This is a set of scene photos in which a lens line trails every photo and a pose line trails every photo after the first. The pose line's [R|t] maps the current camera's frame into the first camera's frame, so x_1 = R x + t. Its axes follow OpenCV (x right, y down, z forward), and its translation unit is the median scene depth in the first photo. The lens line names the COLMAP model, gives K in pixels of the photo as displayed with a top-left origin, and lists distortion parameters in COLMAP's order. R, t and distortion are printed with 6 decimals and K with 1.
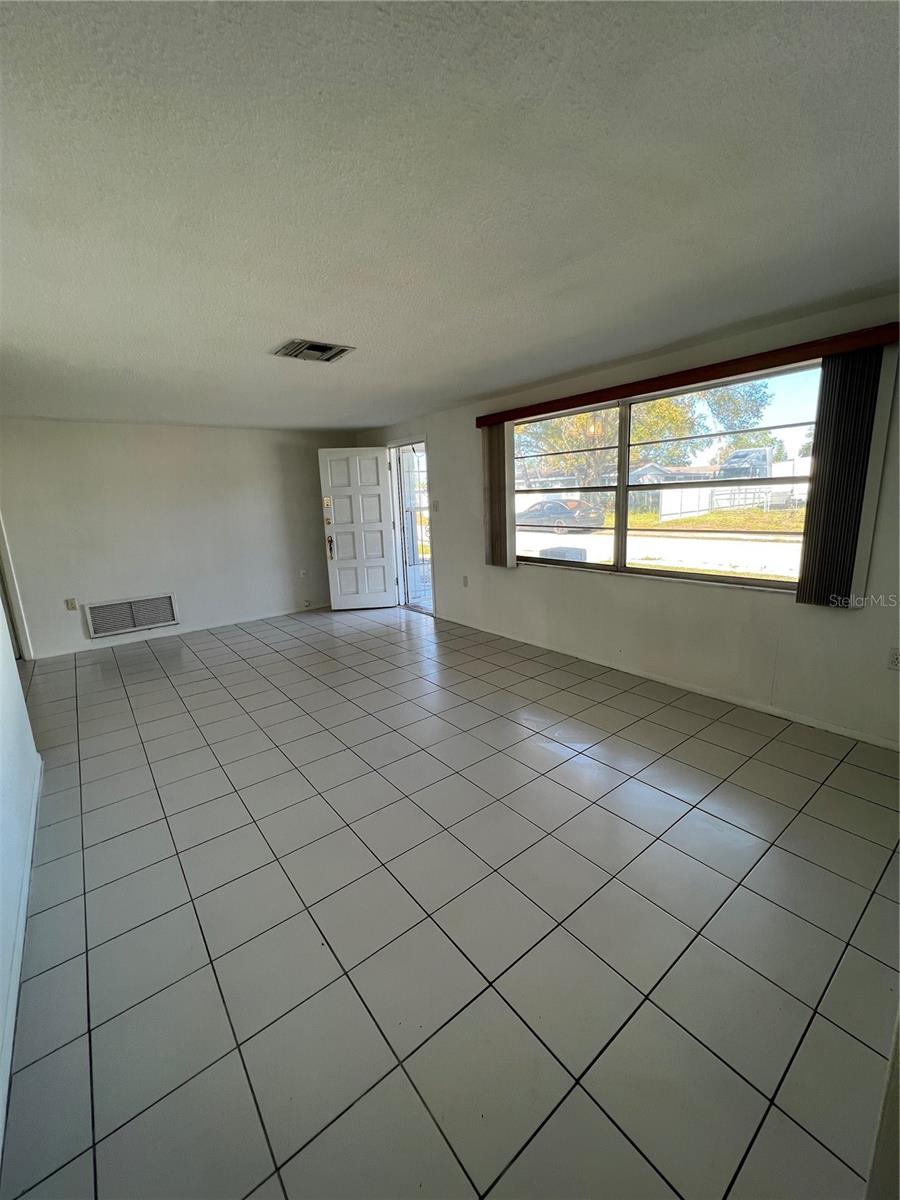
lens RADIAL K [[482.4, 0, 452.8], [0, 482.4, 597.8], [0, 0, 1]] dist [-0.007018, 0.000338]
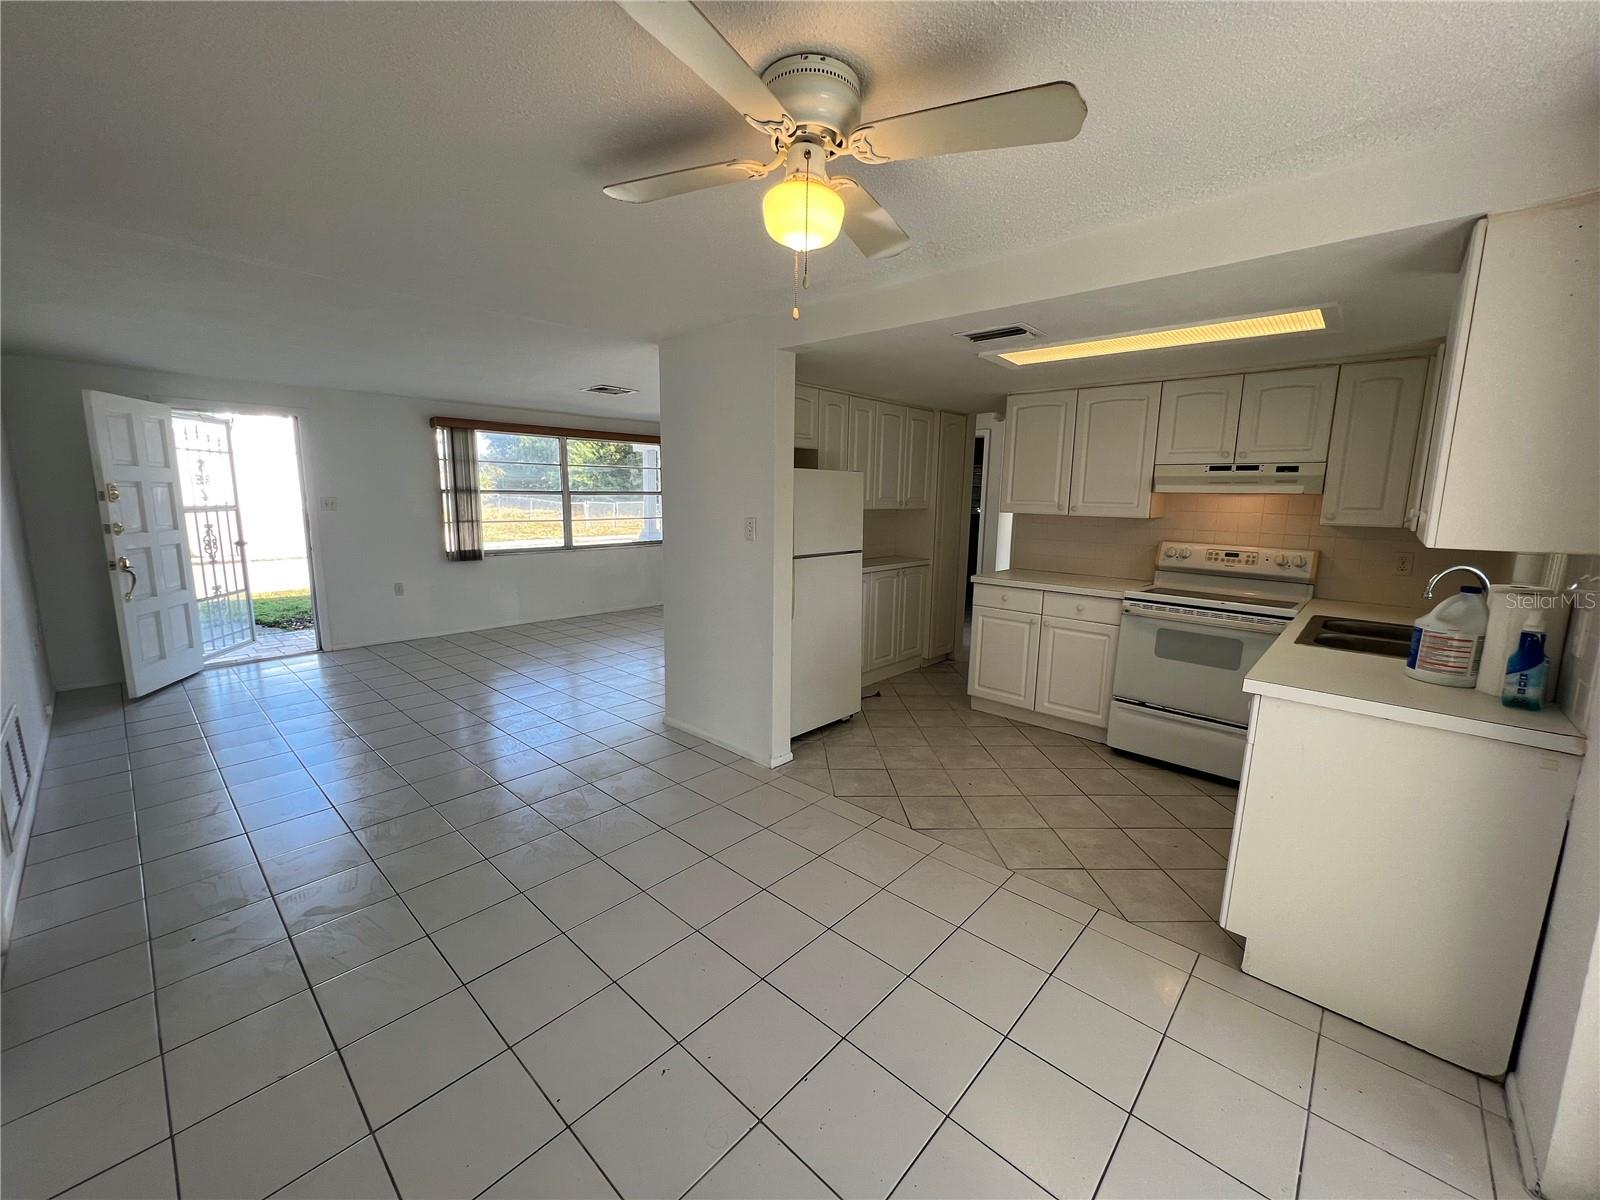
lens RADIAL K [[643.2, 0, 797.3], [0, 643.2, 597.8], [0, 0, 1]] dist [-0.007018, 0.000338]
pose [[-0.144112, -0.119651, 0.982301, -1.537649], [0.199467, 0.968775, 0.147267, -0.057750], [-0.969250, 0.217160, -0.115745, 0.545868]]
